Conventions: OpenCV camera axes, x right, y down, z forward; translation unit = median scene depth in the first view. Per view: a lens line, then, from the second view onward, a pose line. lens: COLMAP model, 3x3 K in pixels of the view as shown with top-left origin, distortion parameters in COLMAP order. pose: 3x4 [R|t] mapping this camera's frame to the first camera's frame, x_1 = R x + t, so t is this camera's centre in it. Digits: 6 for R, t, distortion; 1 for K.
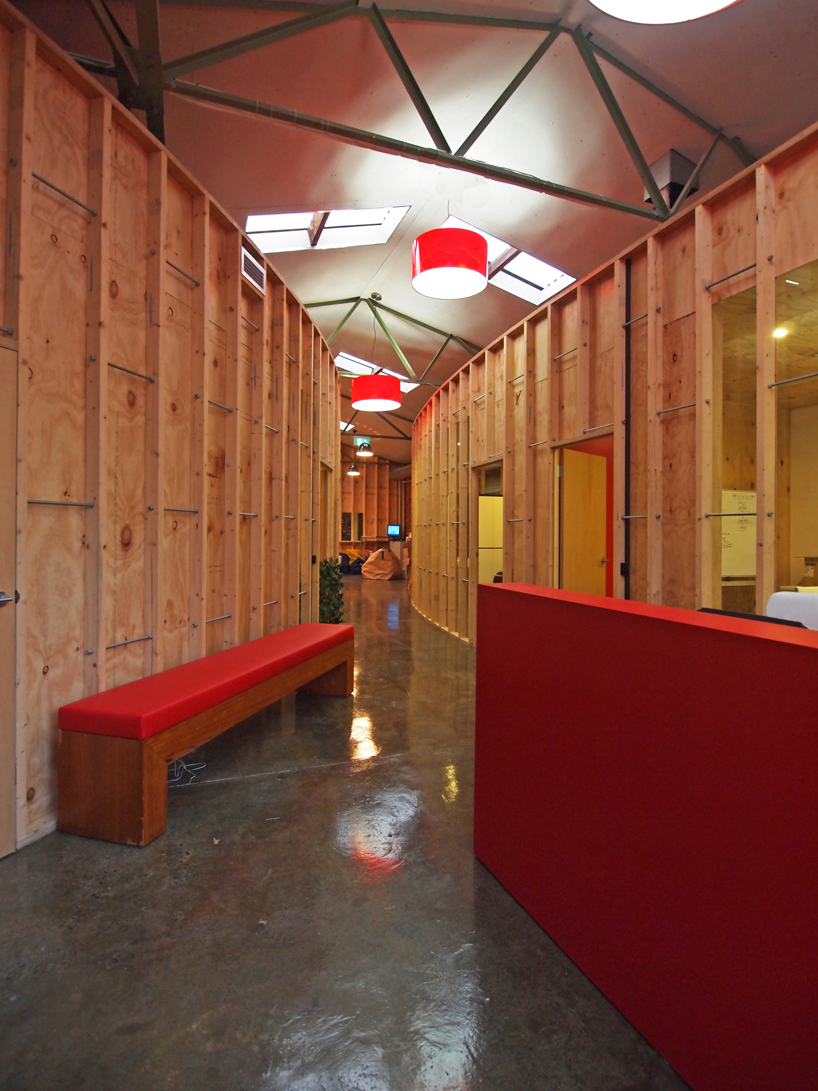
lens RADIAL K [[584.6, 0, 424.0], [0, 584.6, 527.0], [0, 0, 1]] dist [-0.002881, -0.000246]
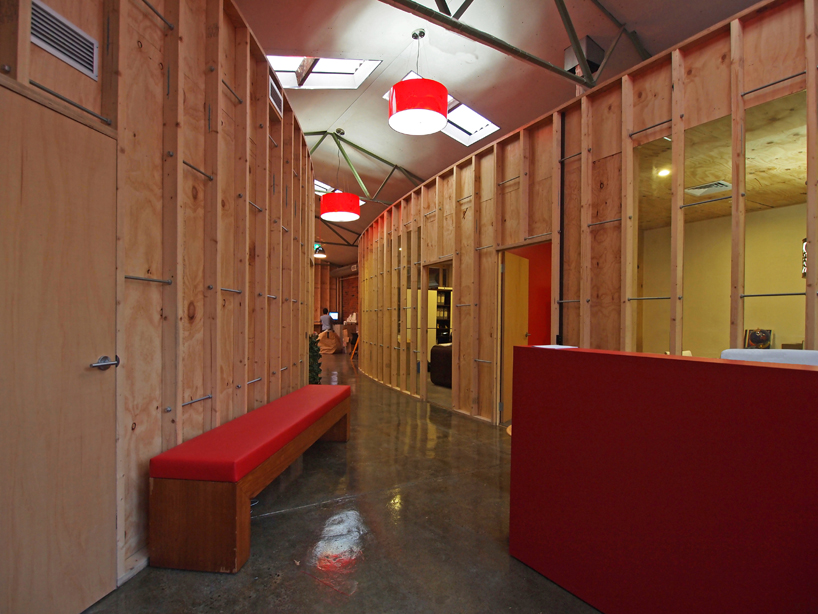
lens RADIAL K [[434.9, 0, 409.2], [0, 434.9, 321.0], [0, 0, 1]] dist [-0.005030, -0.001816]
pose [[0.985863, 0.002298, 0.167539, -0.196763], [-0.004184, 0.999932, 0.010907, 0.021711], [-0.167502, -0.011454, 0.985805, 0.062901]]
